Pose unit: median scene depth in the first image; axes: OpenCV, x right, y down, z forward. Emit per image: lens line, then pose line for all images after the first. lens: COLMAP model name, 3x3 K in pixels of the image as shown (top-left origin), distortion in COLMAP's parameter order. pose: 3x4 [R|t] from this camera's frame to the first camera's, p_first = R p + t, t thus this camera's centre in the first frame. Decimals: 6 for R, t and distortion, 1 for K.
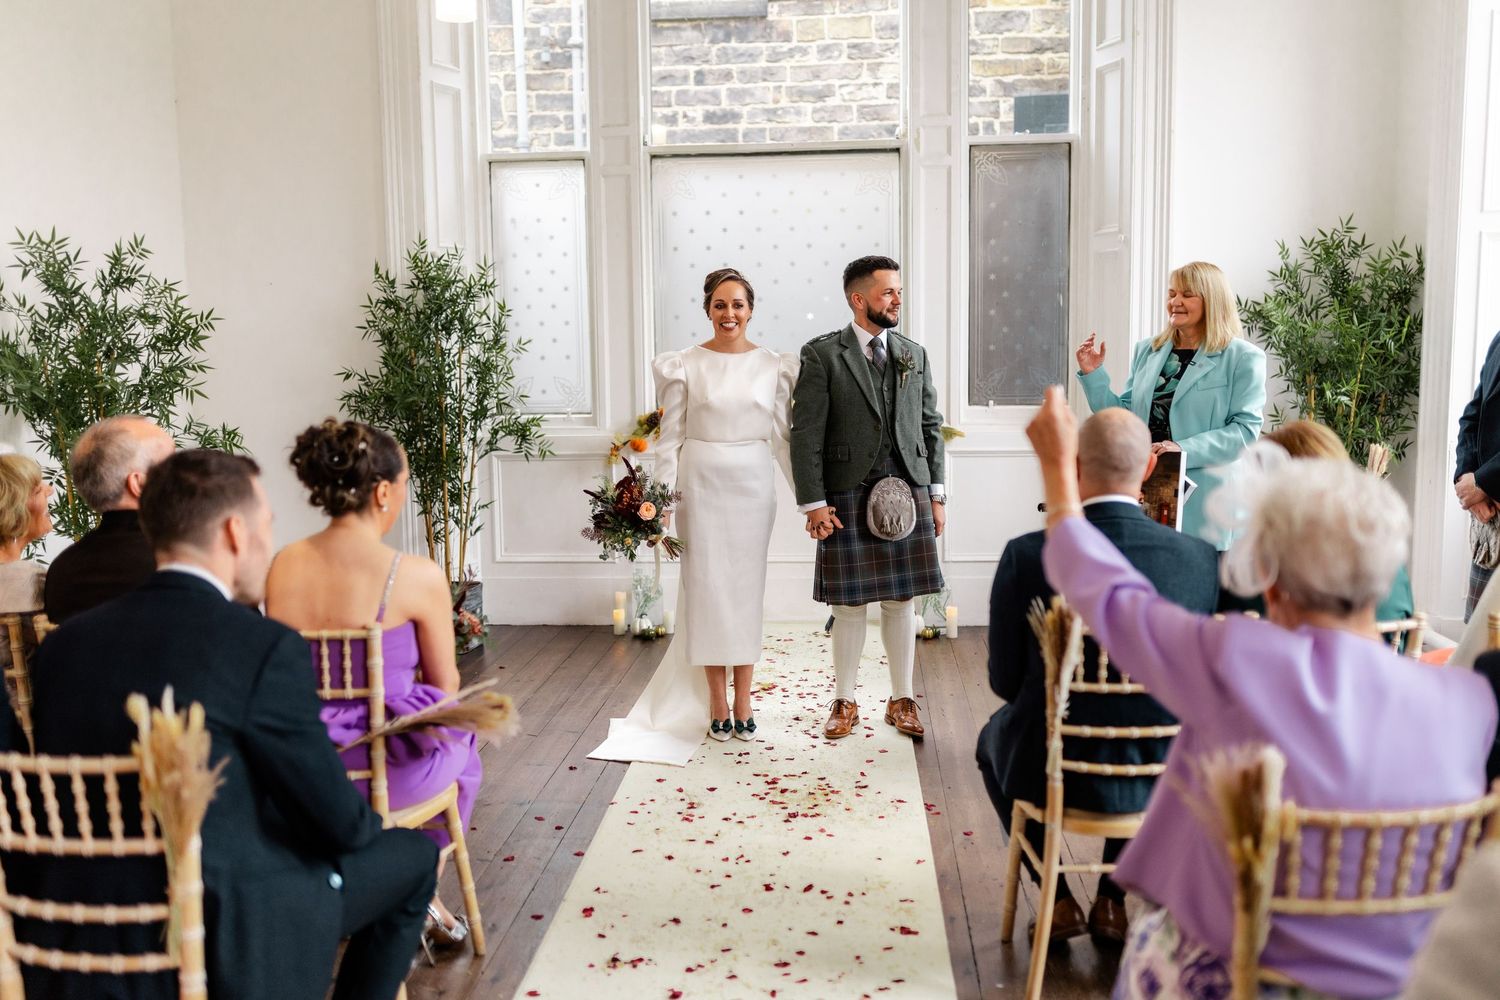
lens RADIAL K [[1492.7, 0, 737.5], [0, 1492.7, 495.2], [0, 0, 1]] dist [-0.056171, 0.000000]
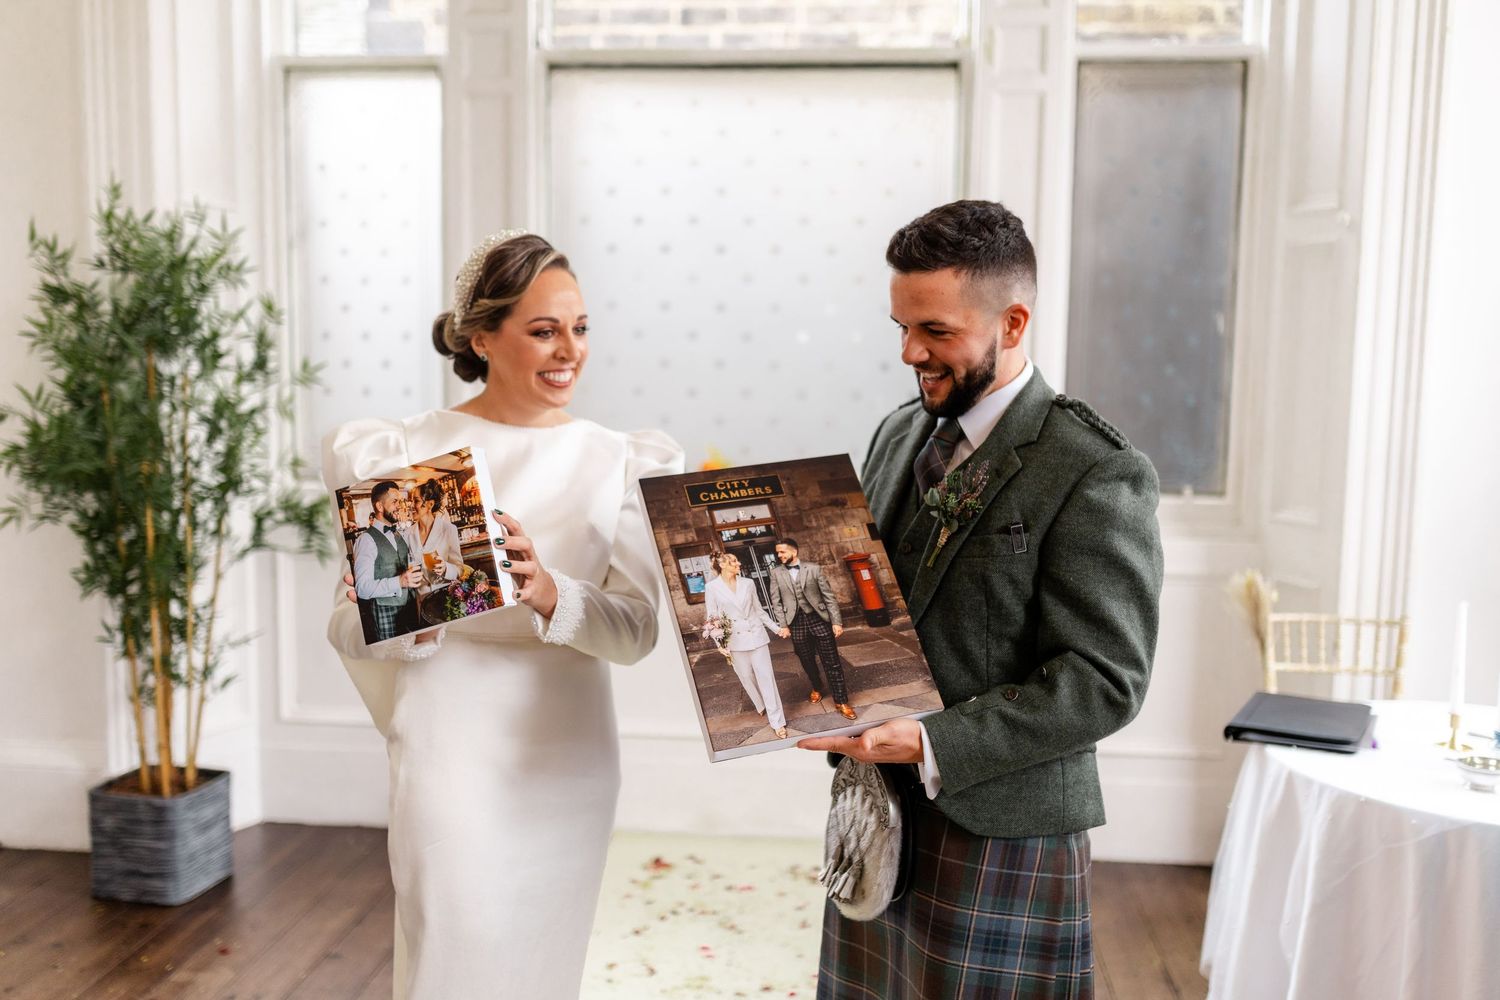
lens RADIAL K [[1492.7, 0, 765.5], [0, 1492.7, 507.3], [0, 0, 1]] dist [-0.056171, 0.000000]
pose [[0.999539, 0.030087, 0.004056, 0.034849], [-0.030091, 0.999547, 0.000798, -0.052809], [-0.004030, -0.000920, 0.999991, 0.409356]]
